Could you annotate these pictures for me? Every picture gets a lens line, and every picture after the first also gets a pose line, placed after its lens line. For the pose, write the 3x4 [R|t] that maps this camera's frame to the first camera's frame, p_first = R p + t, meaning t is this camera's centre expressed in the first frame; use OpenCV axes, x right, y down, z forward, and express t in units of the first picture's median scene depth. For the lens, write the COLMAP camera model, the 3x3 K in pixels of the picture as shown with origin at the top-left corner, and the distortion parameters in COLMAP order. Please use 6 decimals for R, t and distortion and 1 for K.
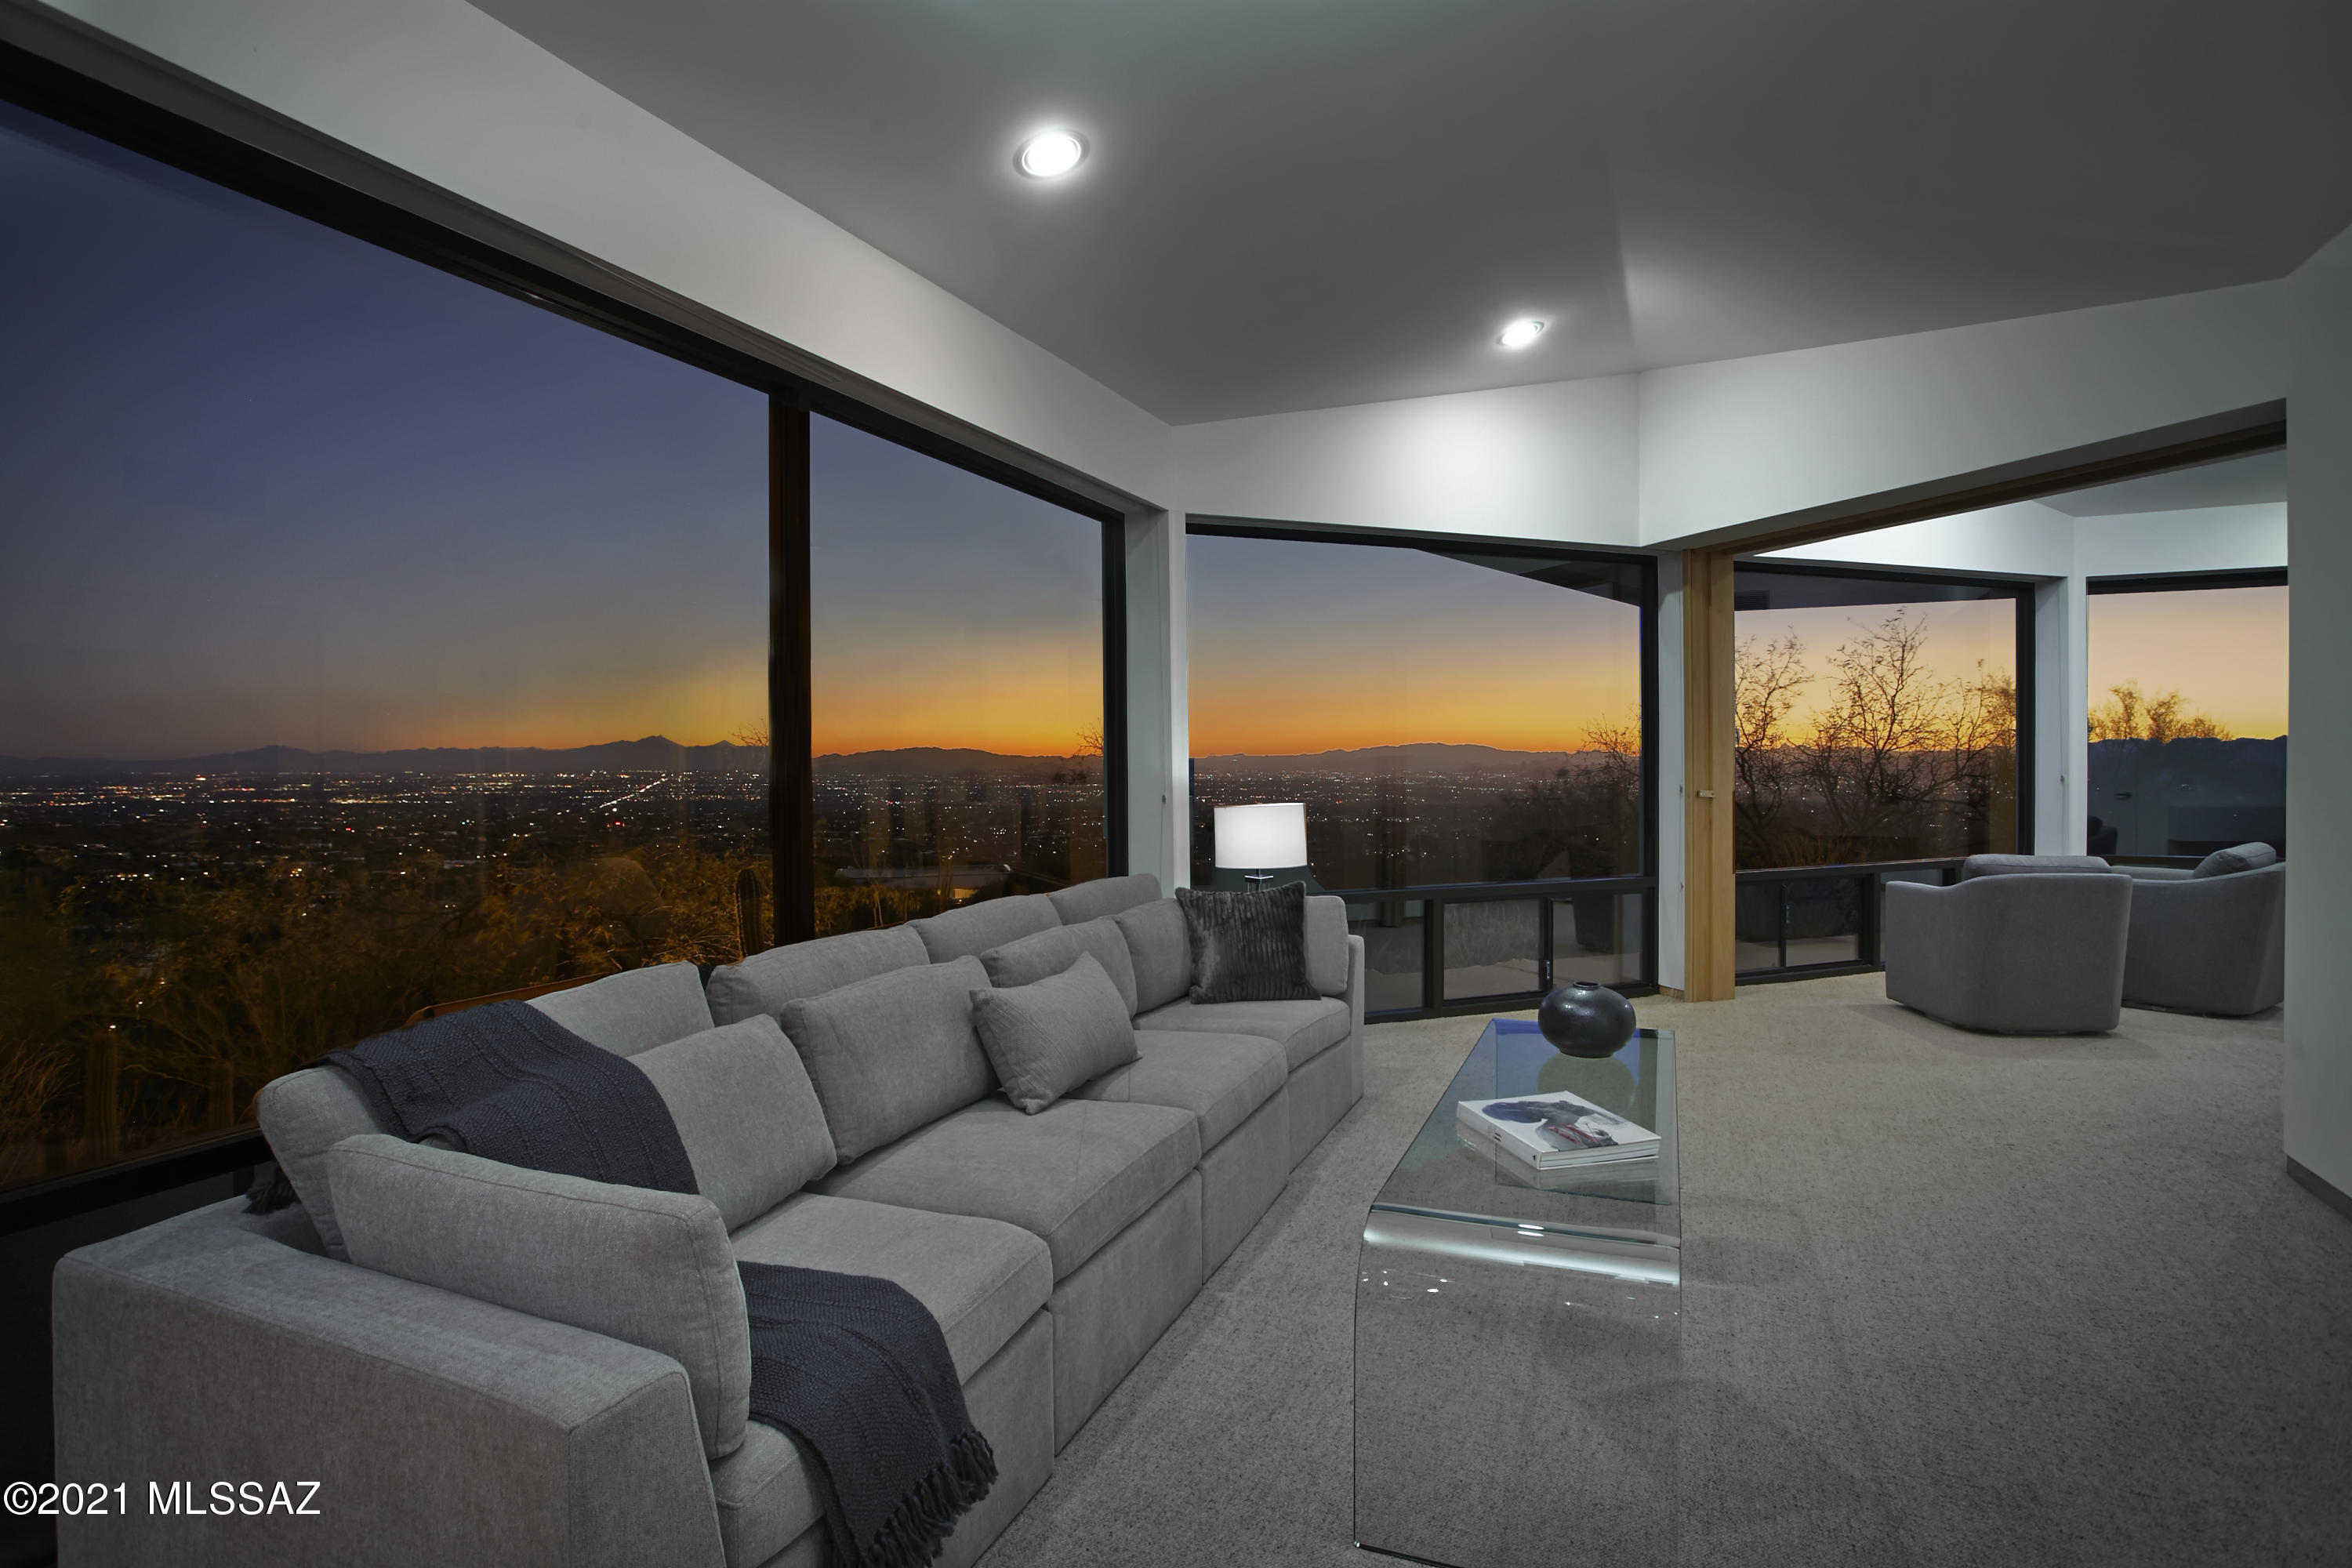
lens RADIAL K [[1181.5, 0, 1157.3], [0, 1181.5, 778.8], [0, 0, 1]] dist [-0.082954, 0.037321]
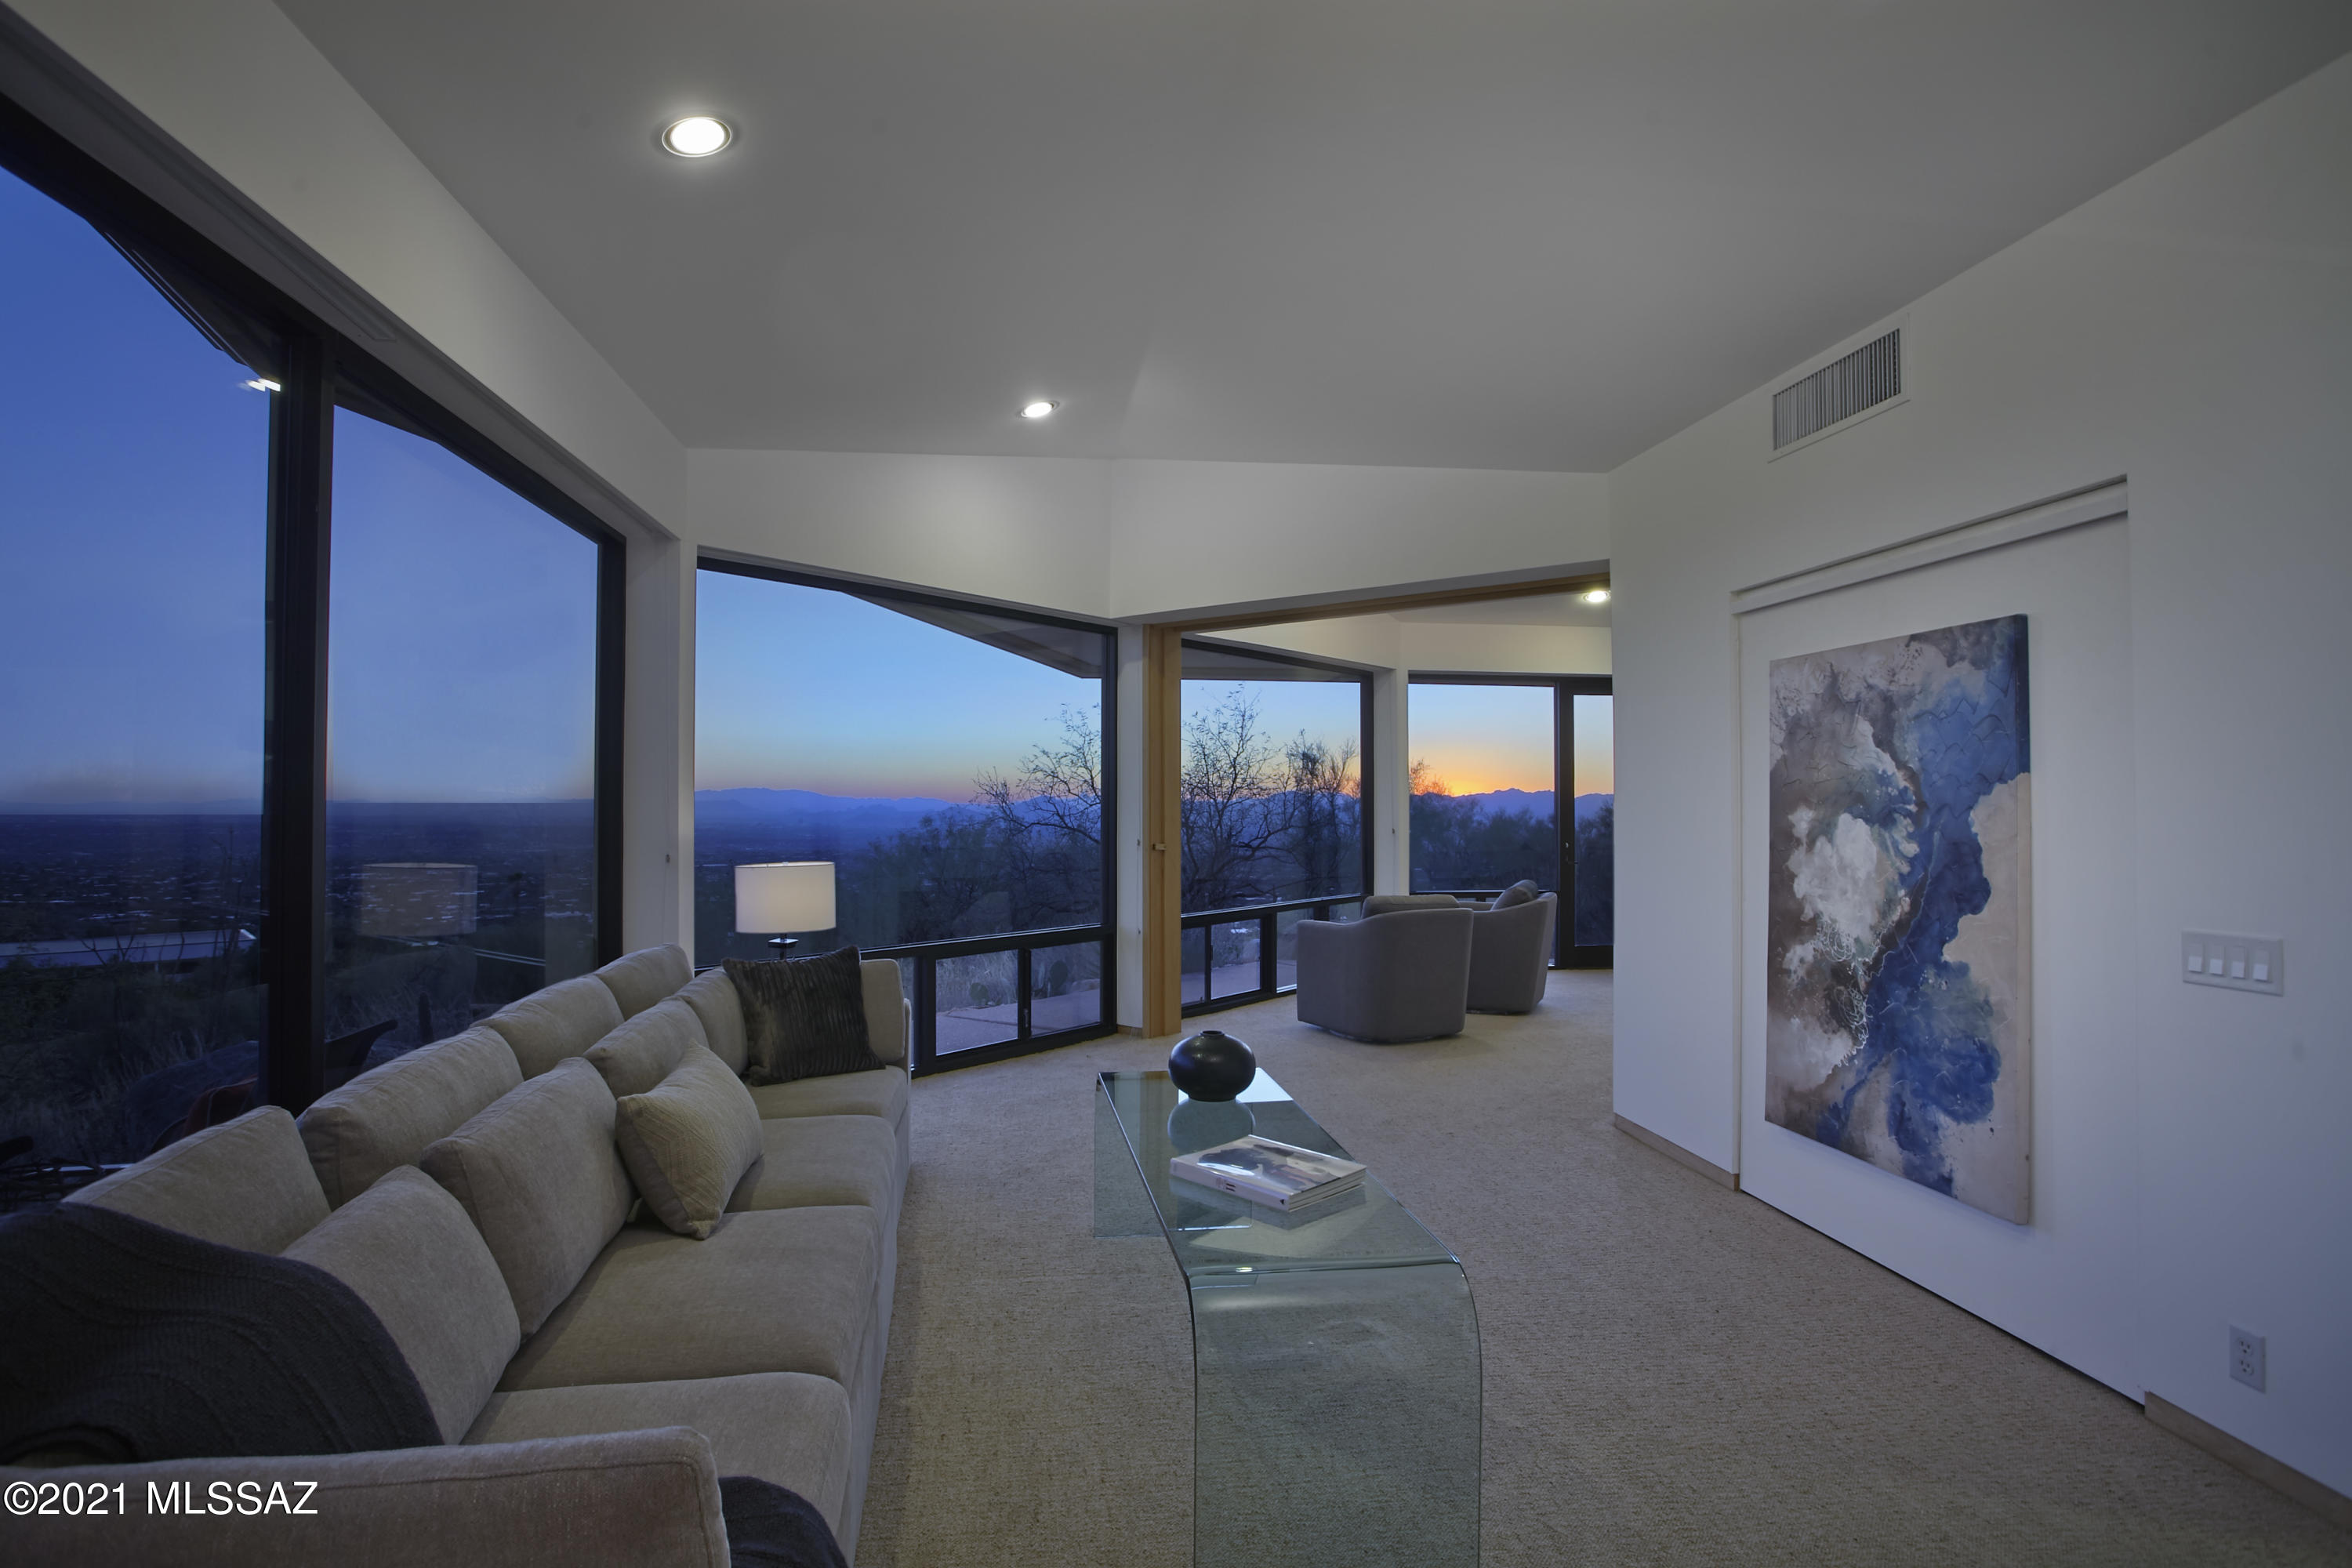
lens RADIAL K [[1181.5, 0, 1157.3], [0, 1181.5, 778.8], [0, 0, 1]] dist [-0.082954, 0.037321]
pose [[0.858770, 0.021061, 0.511929, -0.137079], [-0.000450, 0.999185, -0.040353, -0.007948], [-0.512361, 0.034424, 0.858080, 0.050790]]
